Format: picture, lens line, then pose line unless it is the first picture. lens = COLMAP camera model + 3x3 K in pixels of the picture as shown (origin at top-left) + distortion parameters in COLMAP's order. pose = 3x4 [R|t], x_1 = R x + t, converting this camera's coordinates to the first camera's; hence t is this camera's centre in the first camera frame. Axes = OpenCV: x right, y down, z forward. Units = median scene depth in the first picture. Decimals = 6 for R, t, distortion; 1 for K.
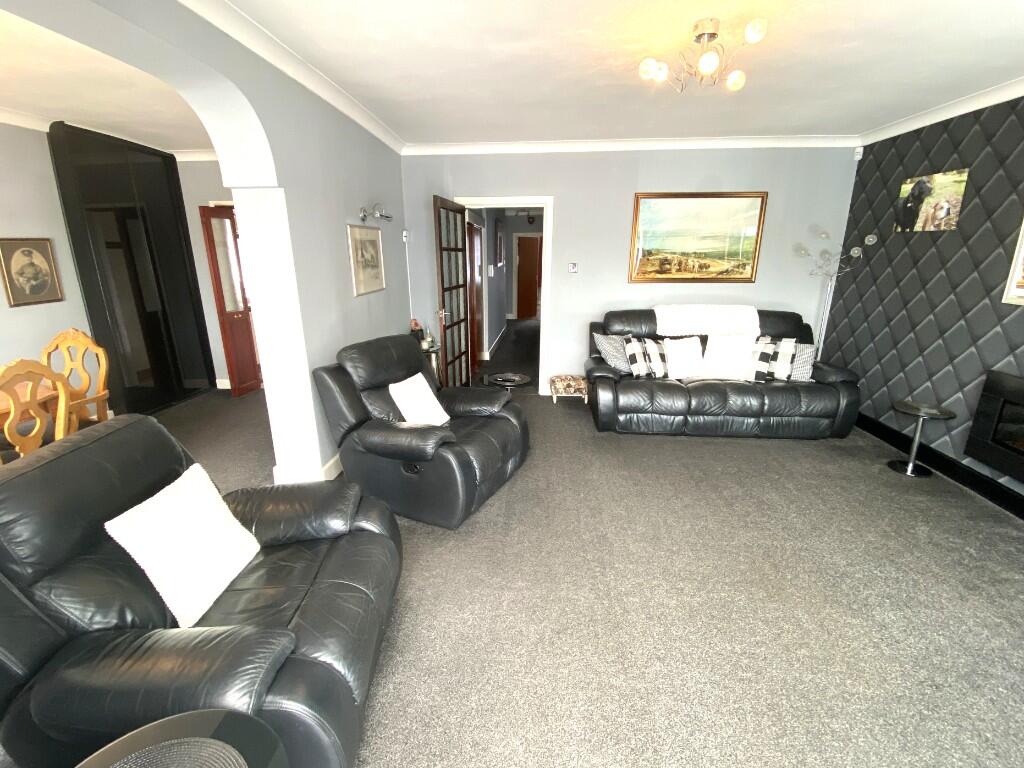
lens RADIAL K [[438.2, 0, 512.0], [0, 438.2, 384.0], [0, 0, 1]] dist [-0.001186, -0.011560]
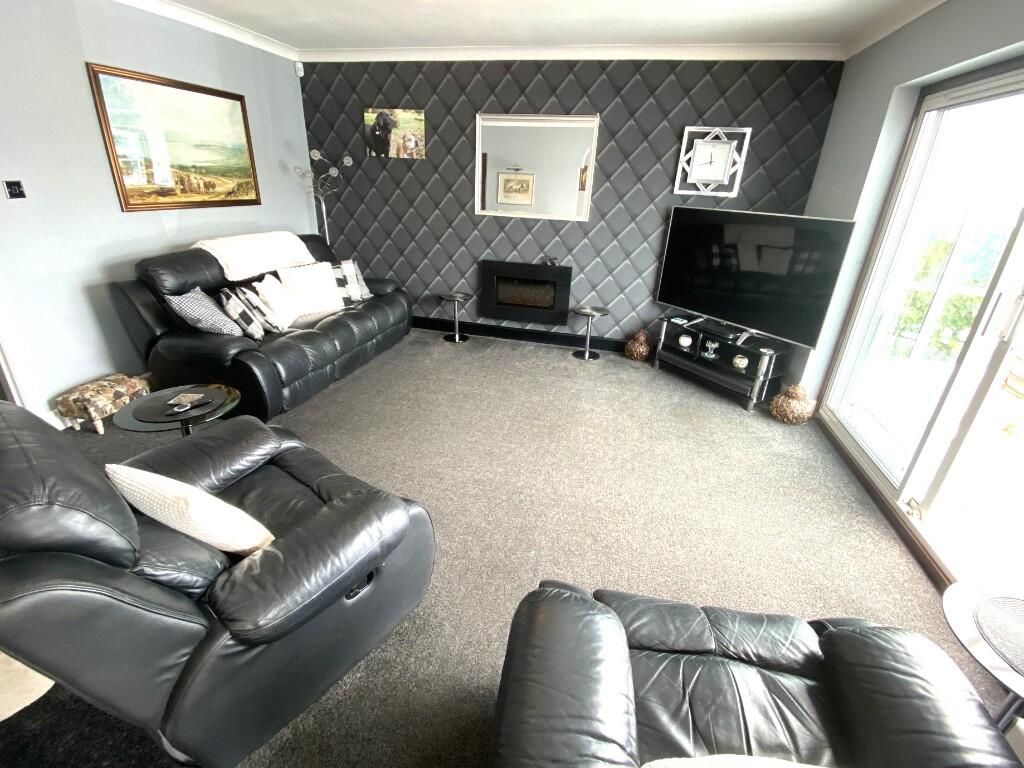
lens RADIAL K [[435.7, 0, 515.2], [0, 435.7, 394.4], [0, 0, 1]] dist [0.002184, -0.022780]
pose [[0.179280, -0.412358, 0.893207, -0.422273], [0.228006, 0.900613, 0.370013, -0.128676], [-0.957012, 0.137321, 0.255482, 0.461438]]
